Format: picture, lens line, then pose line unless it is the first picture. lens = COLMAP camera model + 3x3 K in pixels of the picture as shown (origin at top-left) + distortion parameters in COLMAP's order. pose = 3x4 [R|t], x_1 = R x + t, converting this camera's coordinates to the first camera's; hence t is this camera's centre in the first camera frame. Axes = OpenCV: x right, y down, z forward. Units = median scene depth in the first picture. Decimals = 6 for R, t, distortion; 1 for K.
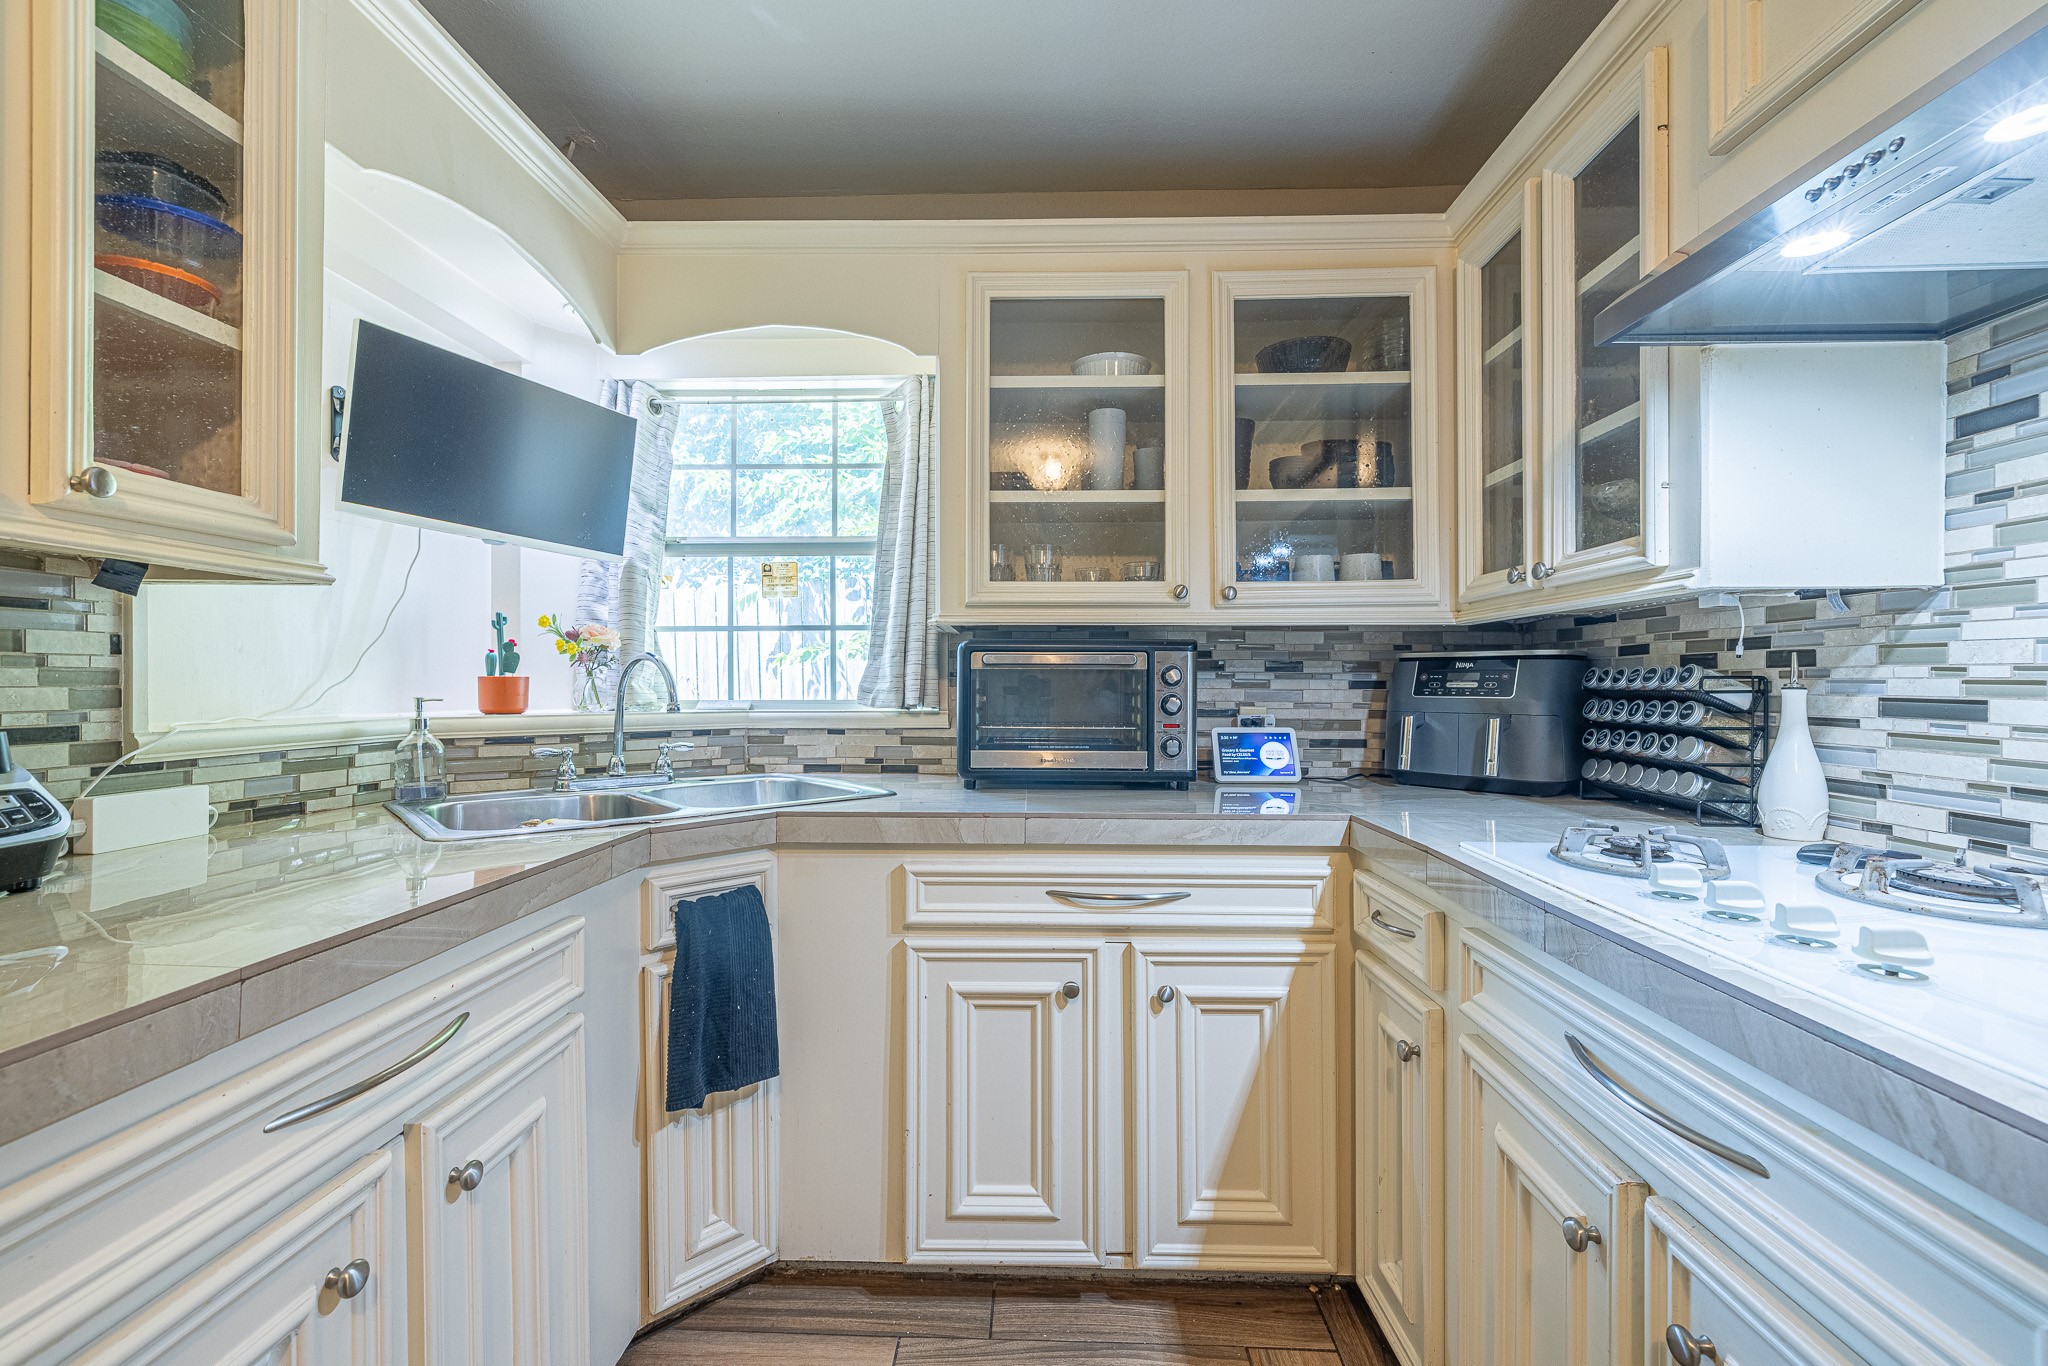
lens RADIAL K [[859.2, 0, 1012.4], [0, 859.2, 678.7], [0, 0, 1]] dist [-0.001626, 0.000687]
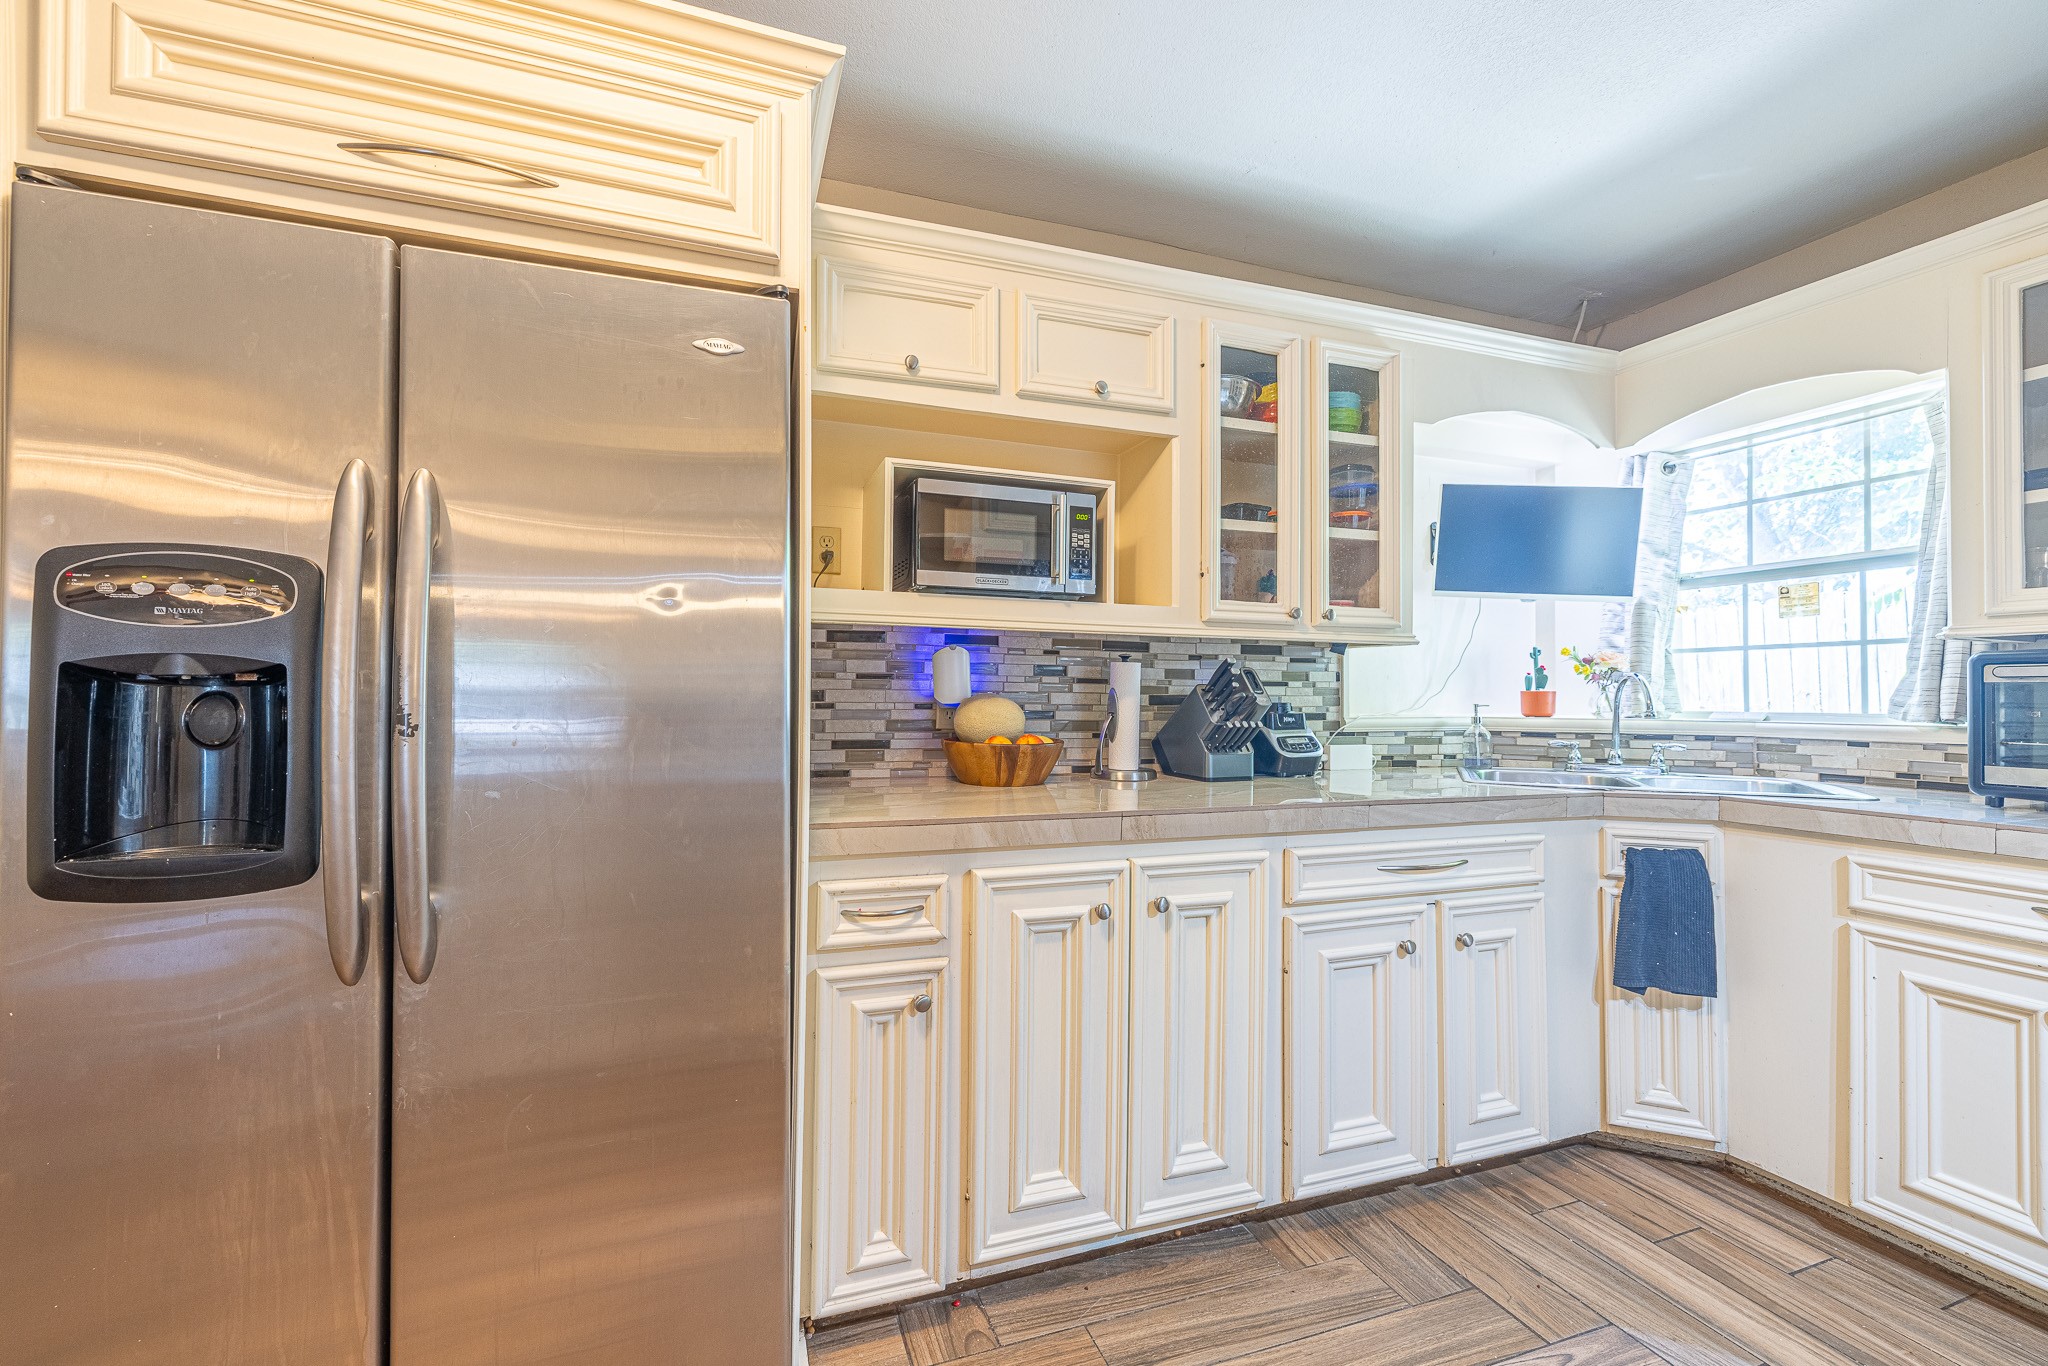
lens RADIAL K [[859.2, 0, 1006.9], [0, 859.2, 684.2], [0, 0, 1]] dist [-0.001626, 0.000687]
pose [[0.376430, -0.009120, -0.926400, 0.507072], [-0.000210, 0.999951, -0.009929, 0.000554], [0.926445, 0.003932, 0.376409, -0.461127]]
